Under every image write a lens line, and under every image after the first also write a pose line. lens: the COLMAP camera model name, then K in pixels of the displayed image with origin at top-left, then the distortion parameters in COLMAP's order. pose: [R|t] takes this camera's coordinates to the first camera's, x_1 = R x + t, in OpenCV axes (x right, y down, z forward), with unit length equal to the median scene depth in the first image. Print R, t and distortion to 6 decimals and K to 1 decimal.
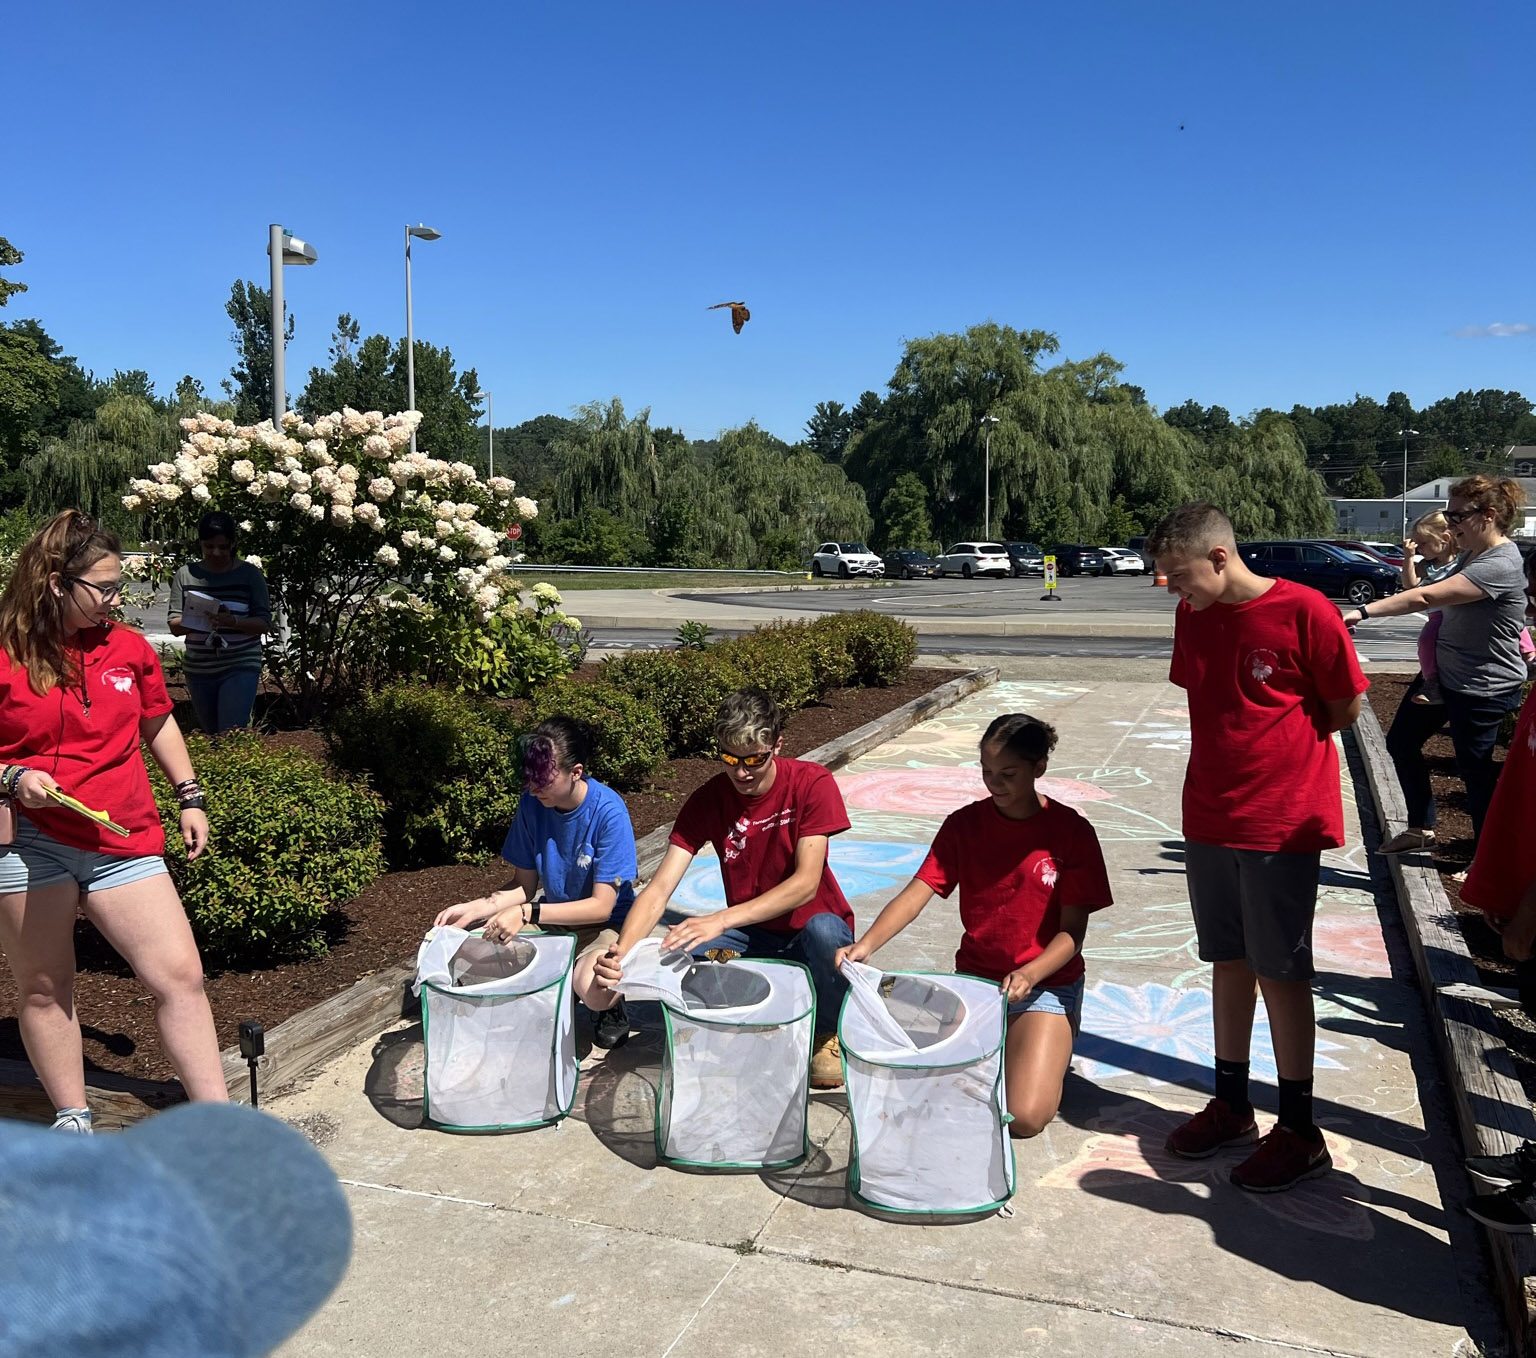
lens RADIAL K [[1538.8, 0, 768.0], [0, 1538.8, 679.0], [0, 0, 1]] dist [0.055852, -0.127694]
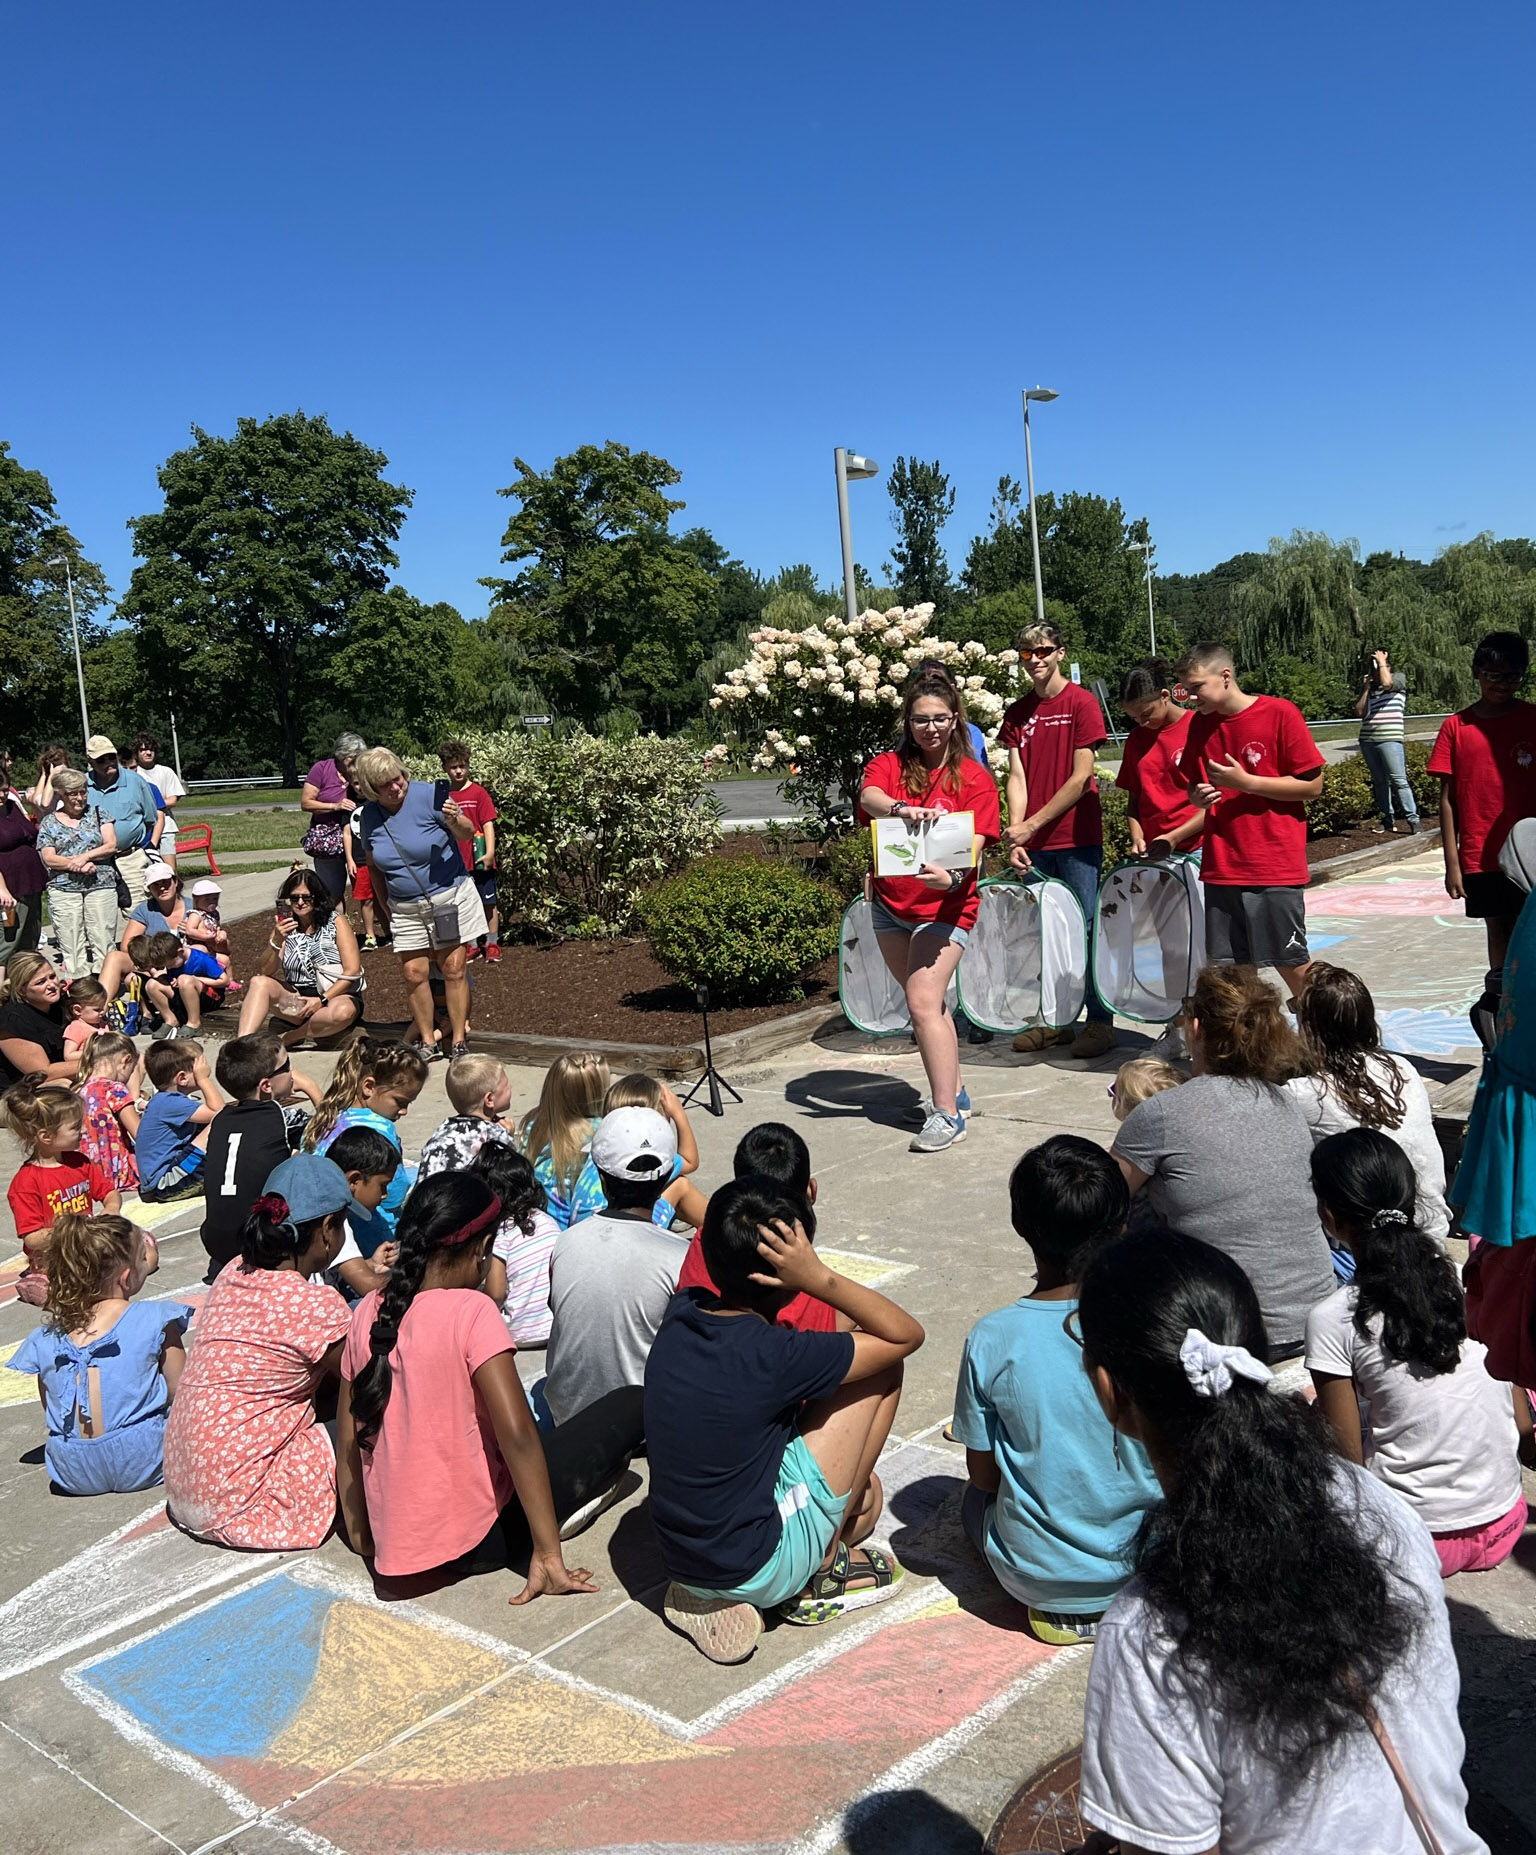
lens RADIAL K [[1699.1, 0, 768.0], [0, 1699.1, 927.5], [0, 0, 1]] dist [0.001631, -0.006807]
pose [[0.912874, -0.039252, -0.406349, 0.190960], [0.054751, 0.998146, 0.026584, 0.036166], [0.404553, -0.046516, 0.913331, -0.273297]]
